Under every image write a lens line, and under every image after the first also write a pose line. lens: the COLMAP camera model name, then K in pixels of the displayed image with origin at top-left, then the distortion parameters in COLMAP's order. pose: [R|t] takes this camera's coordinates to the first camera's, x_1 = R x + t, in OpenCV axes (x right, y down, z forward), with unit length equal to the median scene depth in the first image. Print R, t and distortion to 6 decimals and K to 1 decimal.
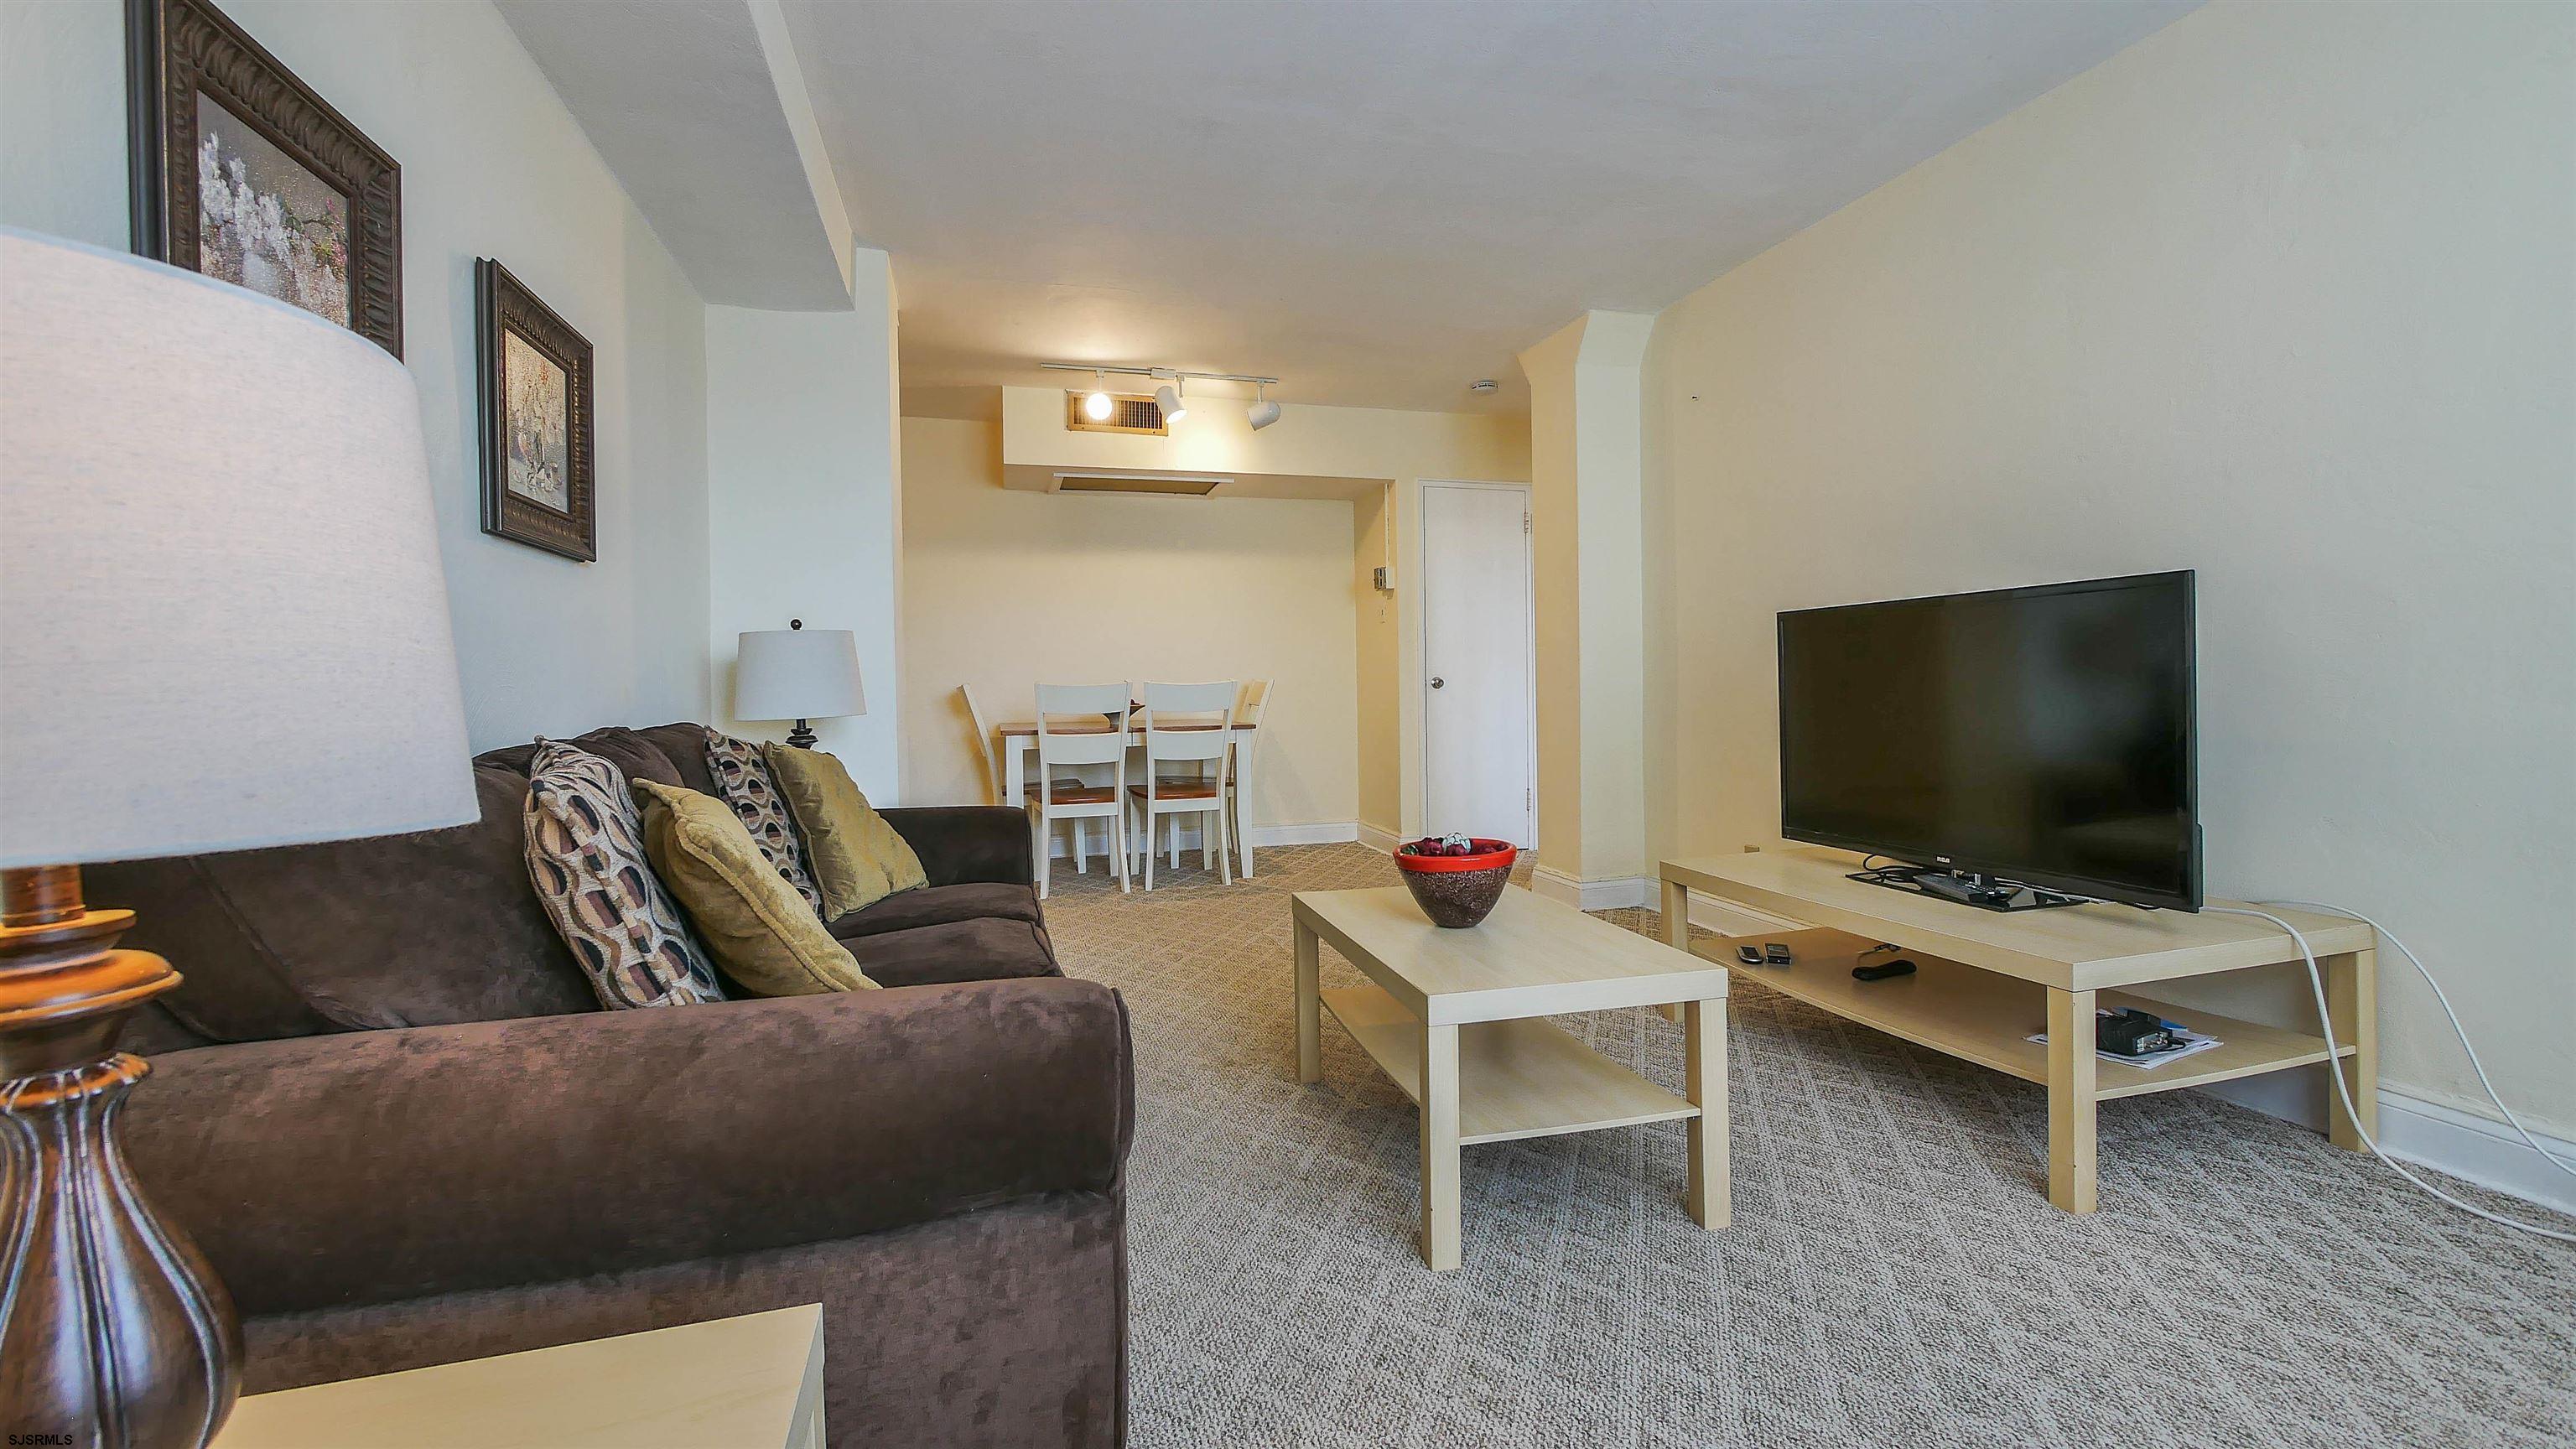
lens RADIAL K [[1070.2, 0, 1286.5], [0, 1070.2, 703.9], [0, 0, 1]] dist [-0.008328, 0.001196]
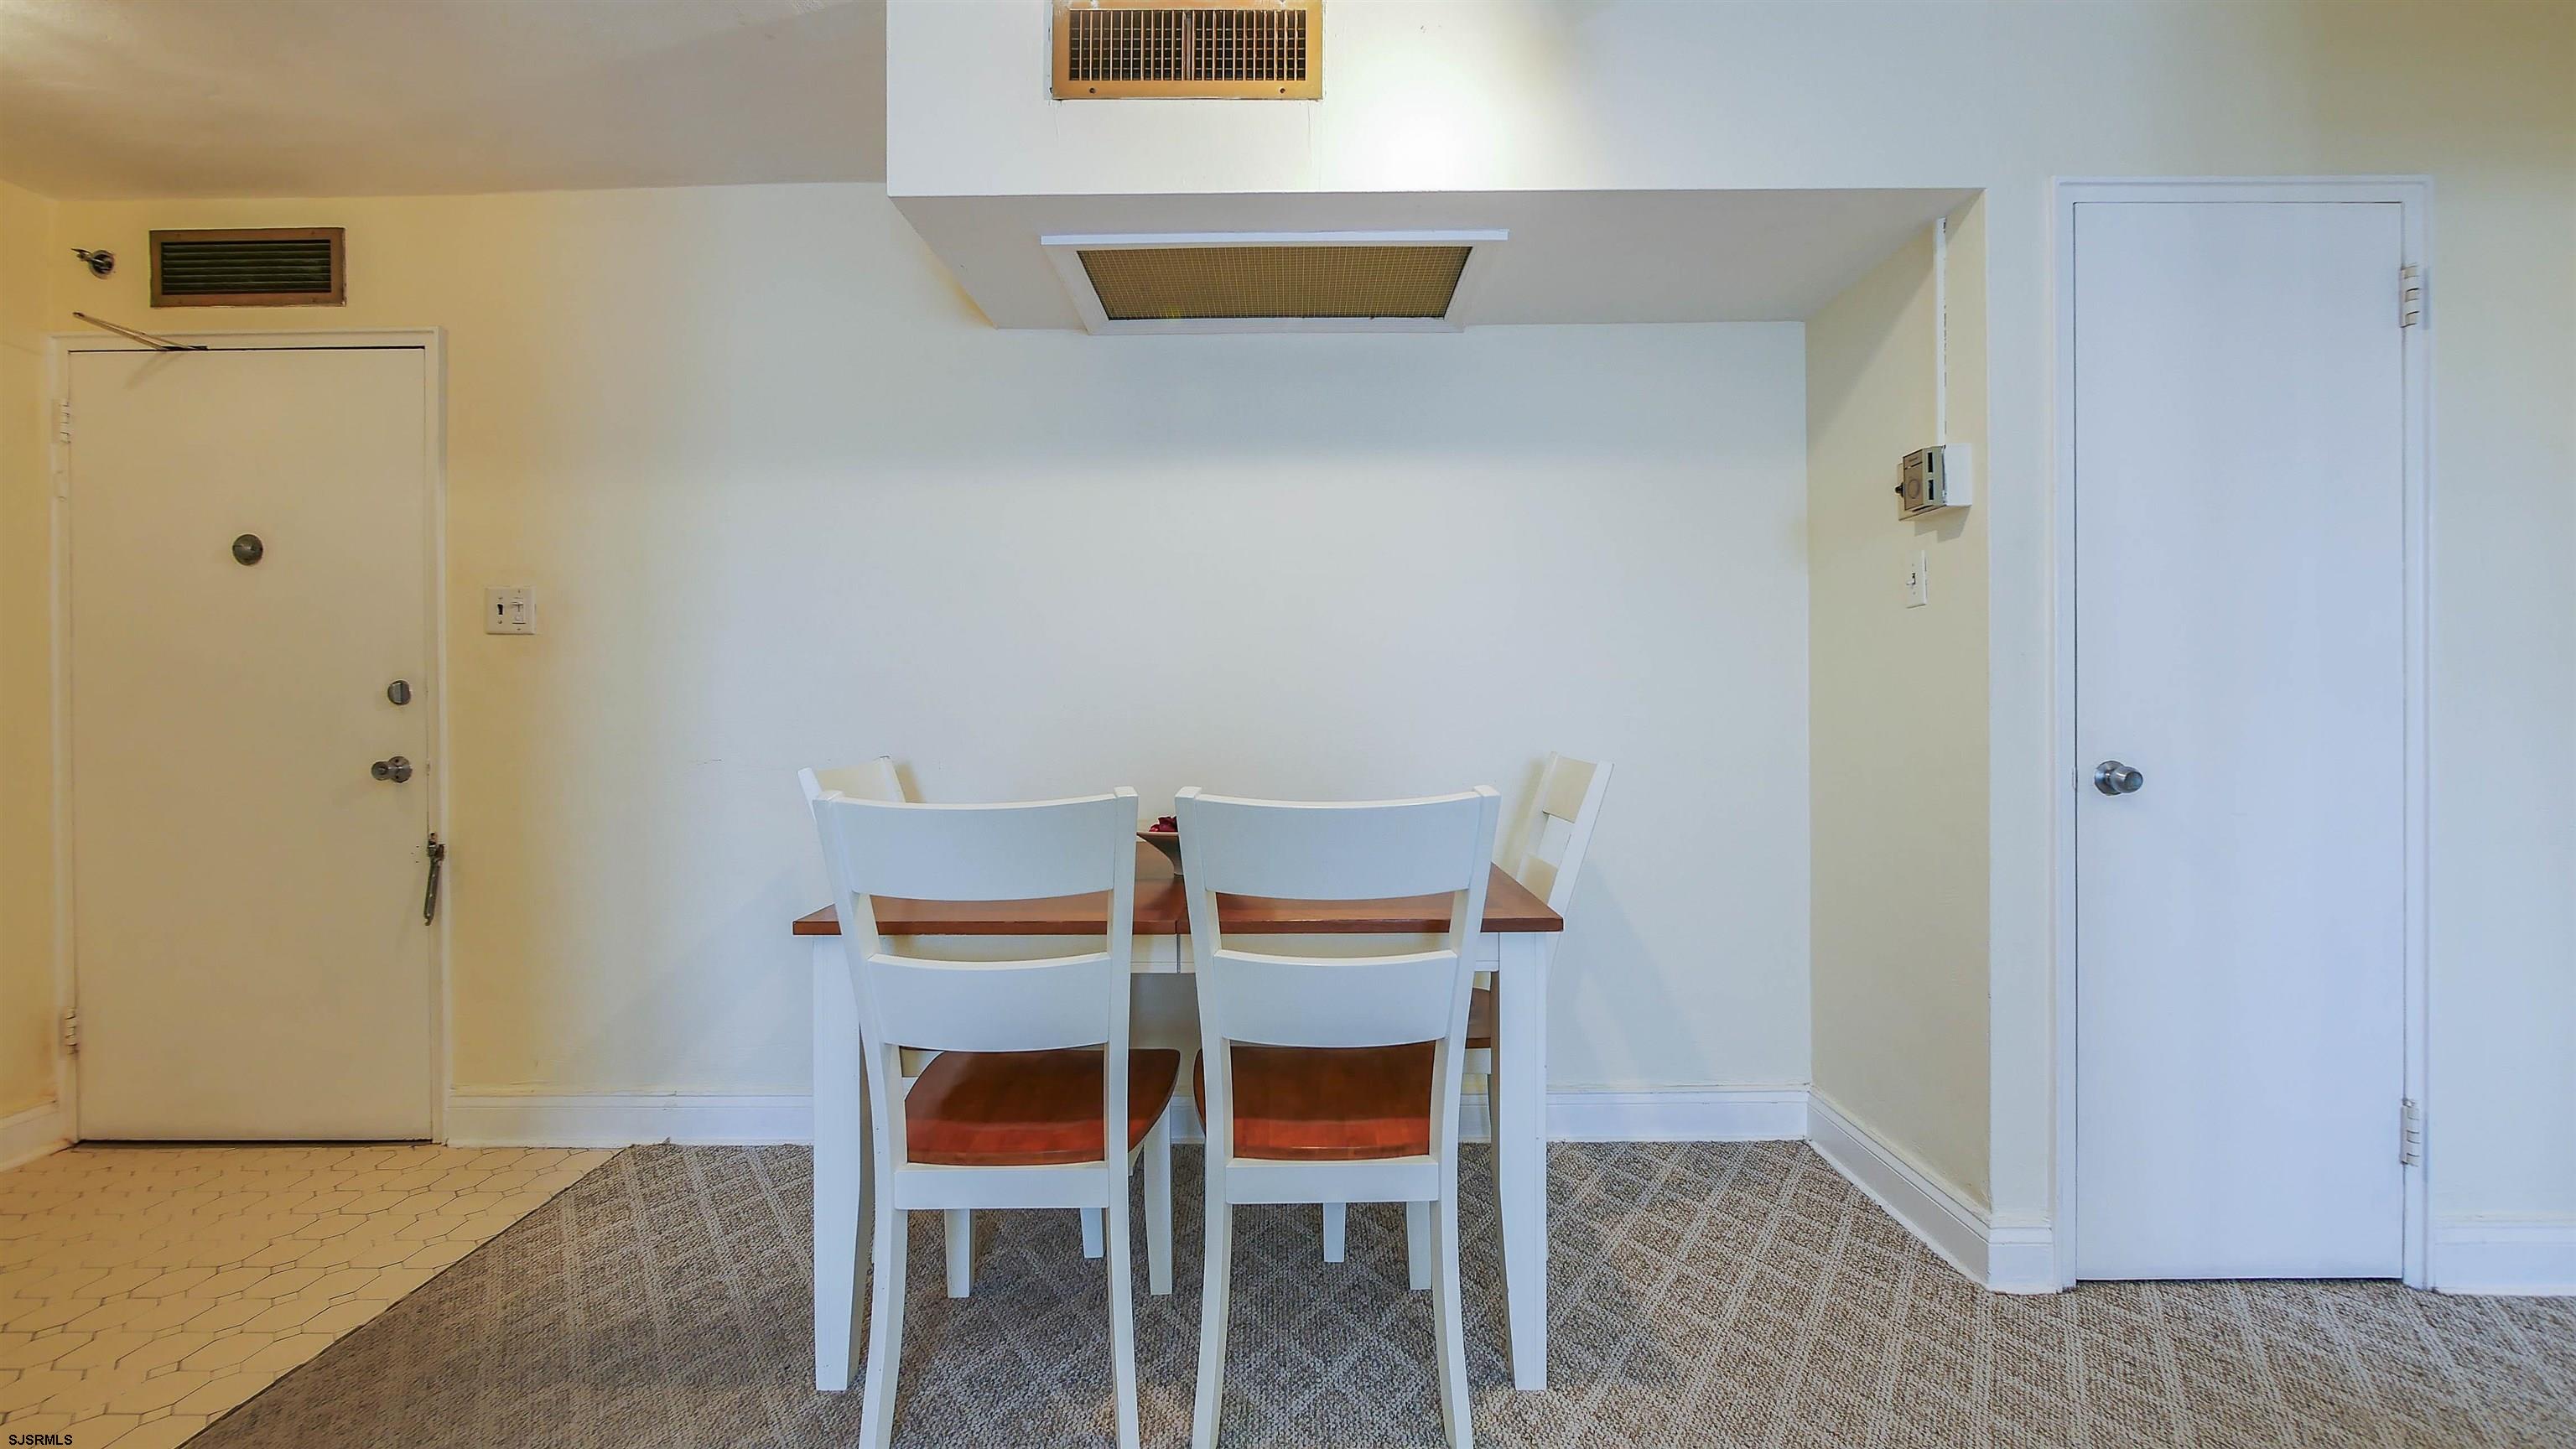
lens RADIAL K [[1070.2, 0, 1276.8], [0, 1070.2, 718.4], [0, 0, 1]] dist [-0.008328, 0.001196]
pose [[0.960613, 0.010105, -0.277705, -0.021693], [-0.013699, 0.999846, -0.011004, -0.033592], [0.277551, 0.014375, 0.960603, 0.649400]]
